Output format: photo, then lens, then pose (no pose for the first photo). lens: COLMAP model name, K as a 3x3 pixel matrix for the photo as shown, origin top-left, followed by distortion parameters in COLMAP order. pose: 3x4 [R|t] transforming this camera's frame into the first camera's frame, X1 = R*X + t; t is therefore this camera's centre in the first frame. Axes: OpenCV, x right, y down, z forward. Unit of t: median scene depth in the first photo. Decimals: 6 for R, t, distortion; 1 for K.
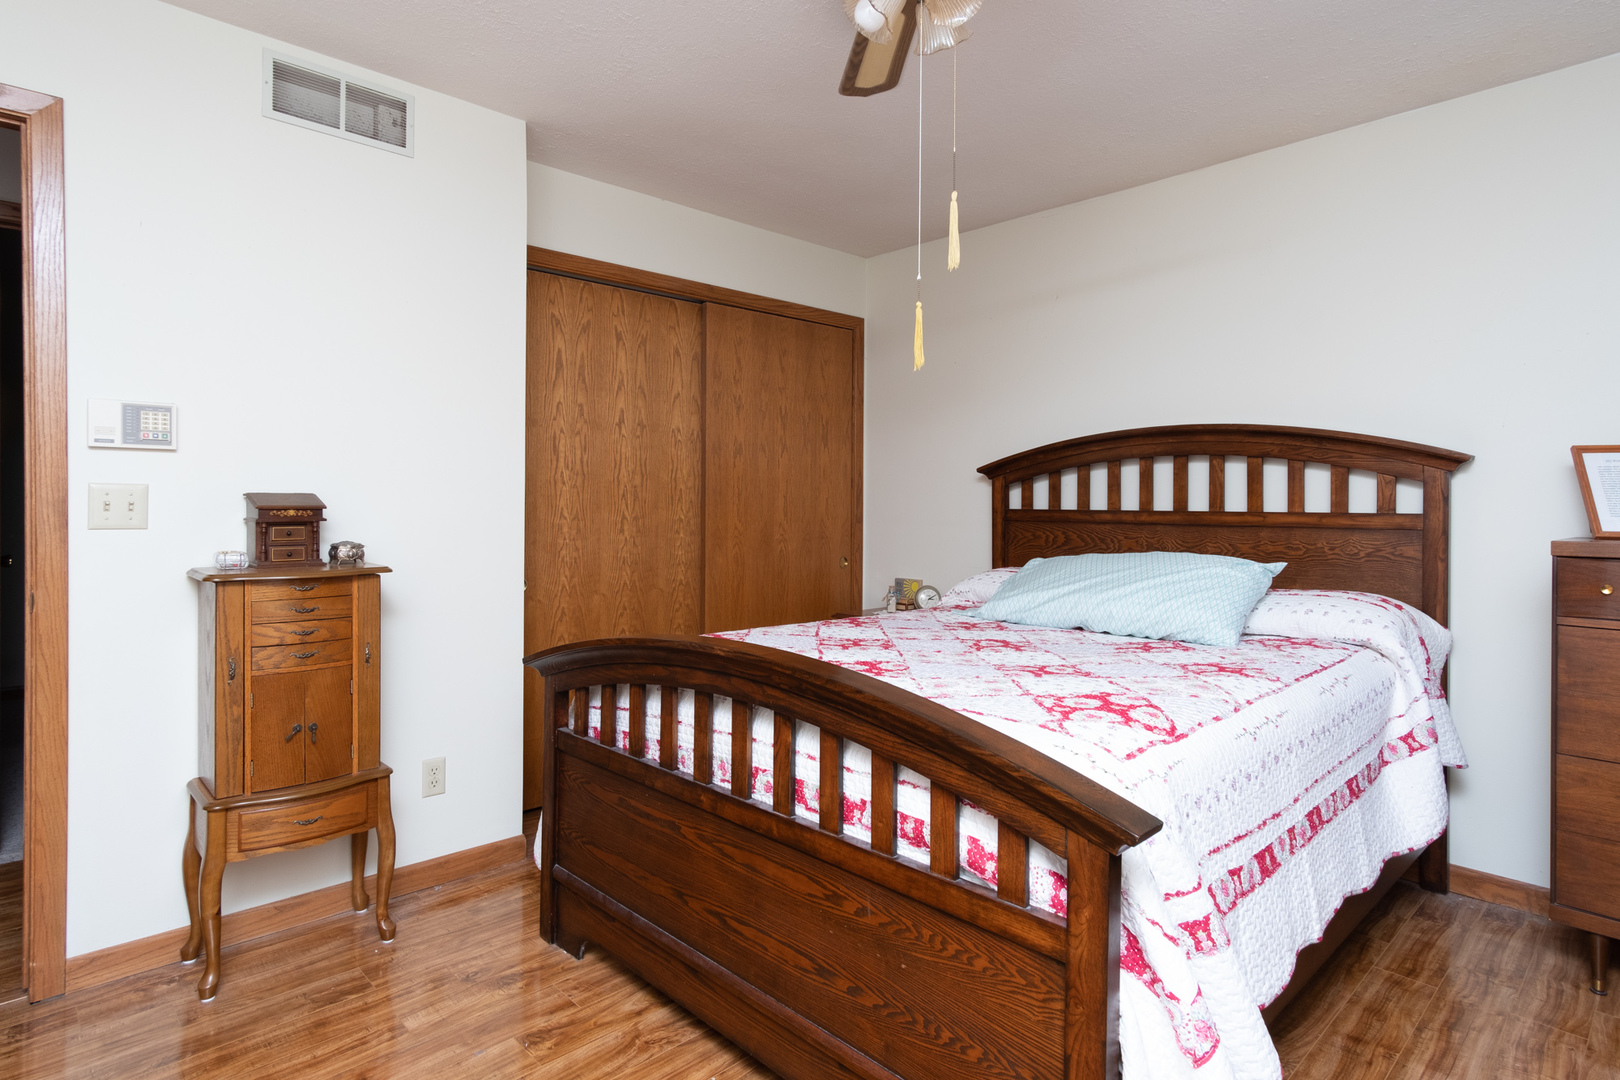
lens RADIAL K [[867.6, 0, 813.0], [0, 867.6, 505.6], [0, 0, 1]] dist [-0.001195, 0.000028]
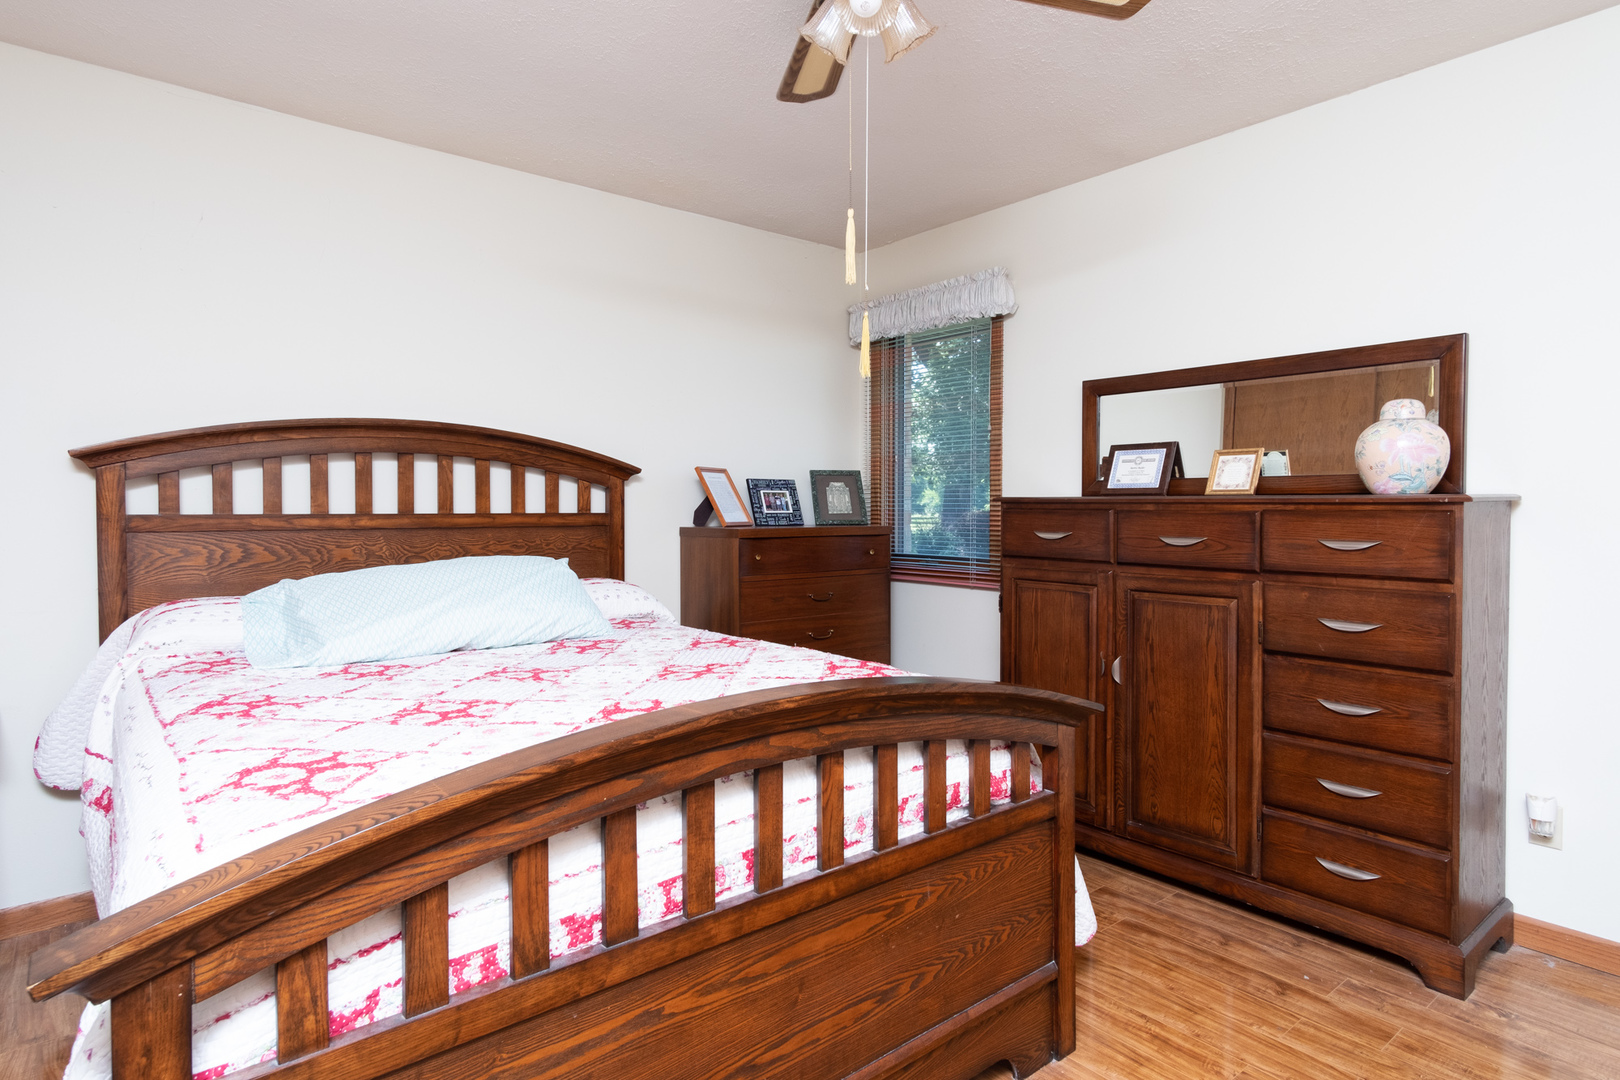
lens RADIAL K [[868.4, 0, 809.1], [0, 868.4, 530.8], [0, 0, 1]] dist [0.002328, 0.000926]
pose [[0.084659, -0.033821, 0.995836, -0.529021], [0.004333, 0.999427, 0.033575, -0.005517], [-0.996401, 0.001472, 0.084757, 0.565811]]
